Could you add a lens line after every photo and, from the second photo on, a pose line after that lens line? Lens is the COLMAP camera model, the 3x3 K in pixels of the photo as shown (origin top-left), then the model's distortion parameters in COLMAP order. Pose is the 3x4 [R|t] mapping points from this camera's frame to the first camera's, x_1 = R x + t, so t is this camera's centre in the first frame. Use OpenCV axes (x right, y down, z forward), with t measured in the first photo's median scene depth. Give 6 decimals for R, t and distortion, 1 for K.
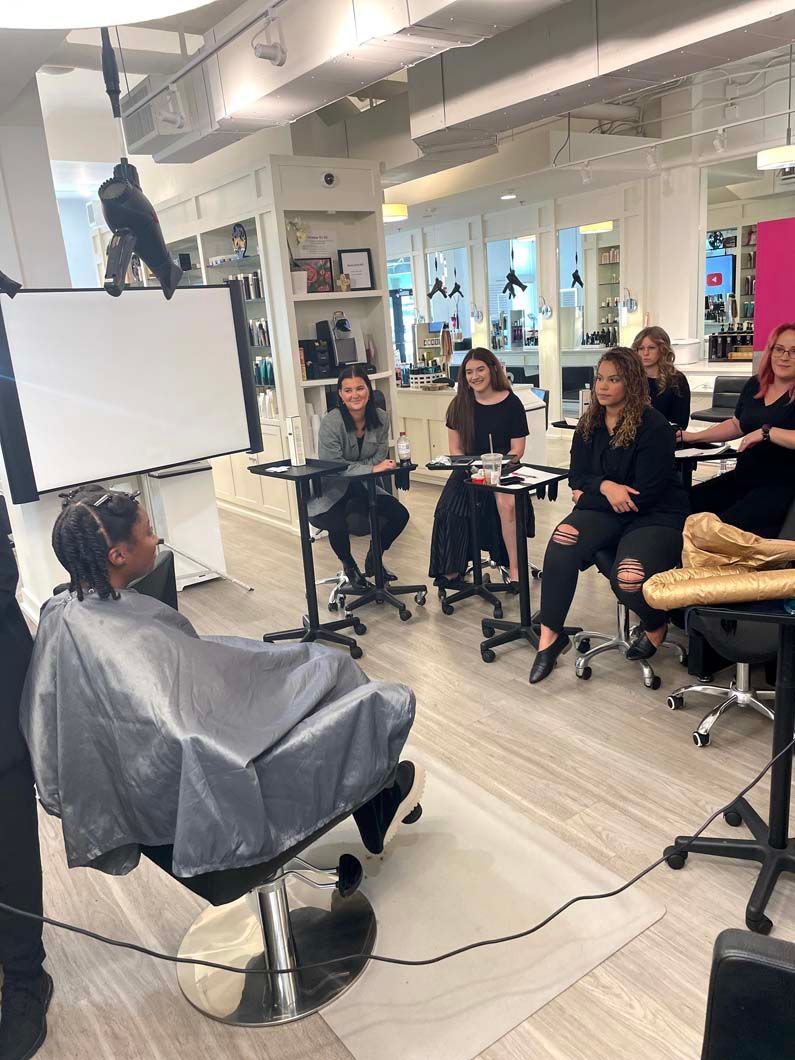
lens RADIAL K [[824.8, 0, 395.6], [0, 824.8, 526.9], [0, 0, 1]] dist [0.066022, -0.100797]
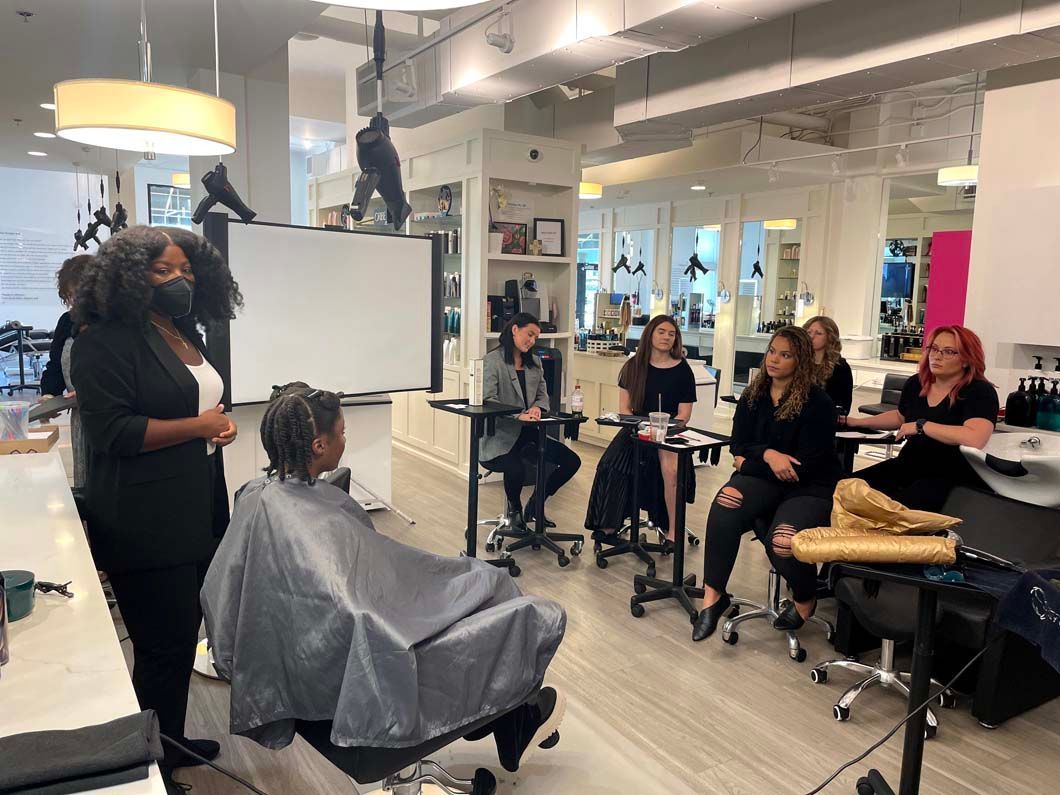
lens RADIAL K [[824.8, 0, 521.5], [0, 824.8, 387.2], [0, 0, 1]] dist [0.066022, -0.100797]
pose [[0.992273, 0.111641, -0.054133, -0.003573], [-0.117700, 0.985022, -0.126010, 0.021365], [0.039254, 0.131408, 0.990551, -0.036807]]
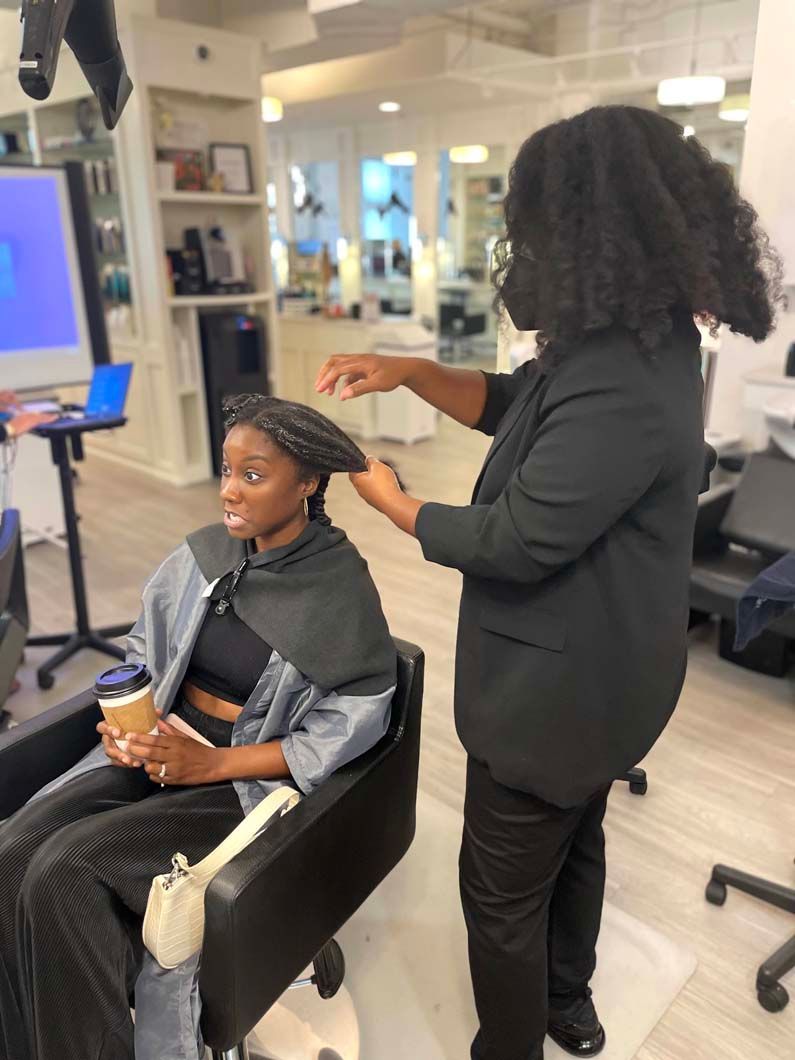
lens RADIAL K [[824.8, 0, 400.0], [0, 824.8, 528.0], [0, 0, 1]] dist [0.066022, -0.100797]
pose [[0.977412, 0.002433, 0.211329, -0.064250], [-0.019140, 0.996844, 0.077049, -0.013559], [-0.210475, -0.079353, 0.974373, 0.113159]]
